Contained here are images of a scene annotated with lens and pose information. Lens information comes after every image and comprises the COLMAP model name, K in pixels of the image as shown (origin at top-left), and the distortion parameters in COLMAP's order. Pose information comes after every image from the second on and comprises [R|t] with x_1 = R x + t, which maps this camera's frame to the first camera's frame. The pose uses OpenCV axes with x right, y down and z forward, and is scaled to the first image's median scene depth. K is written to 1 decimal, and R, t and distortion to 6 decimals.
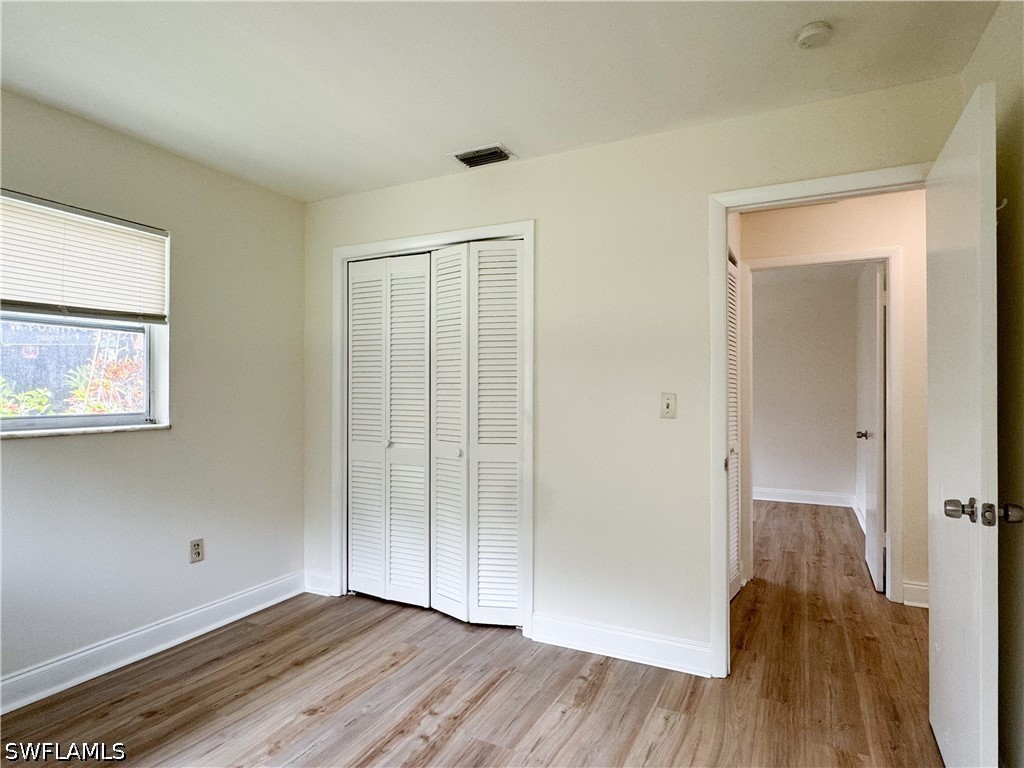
lens RADIAL K [[590.4, 0, 515.1], [0, 590.4, 387.1], [0, 0, 1]] dist [0.000672, 0.000474]
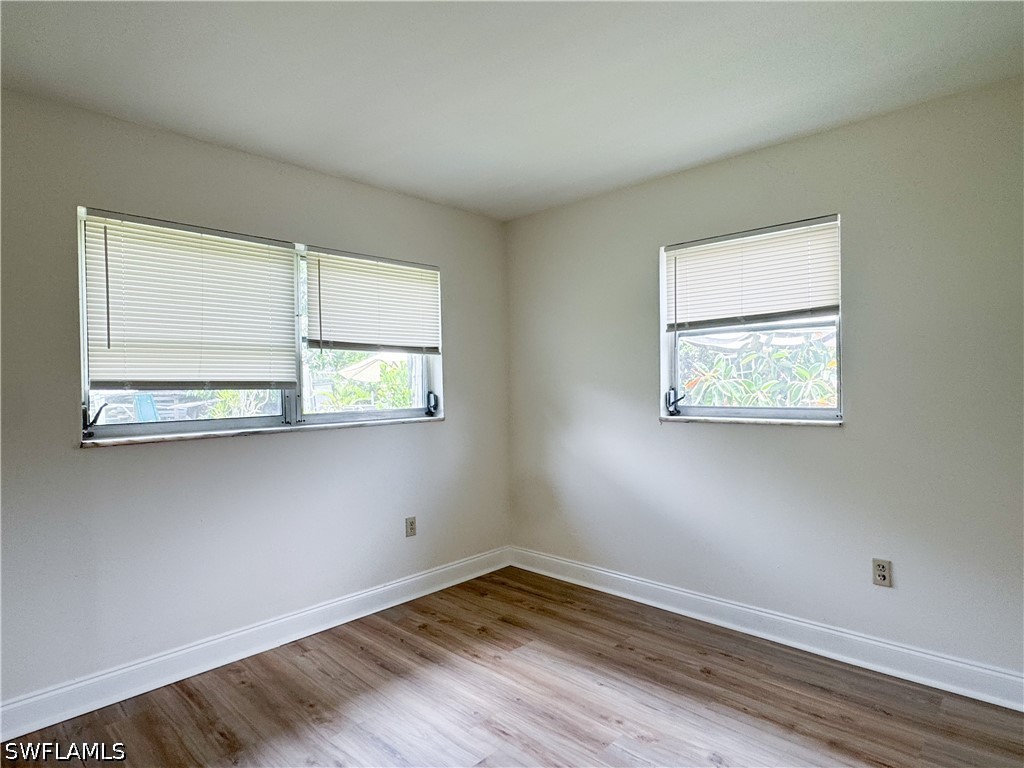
lens RADIAL K [[590.4, 0, 515.1], [0, 590.4, 387.1], [0, 0, 1]] dist [0.000672, 0.000474]
pose [[-0.314220, 0.007603, -0.949320, 0.480946], [0.021069, 0.999777, 0.001034, -0.003711], [0.949116, -0.019676, -0.314310, 0.849163]]
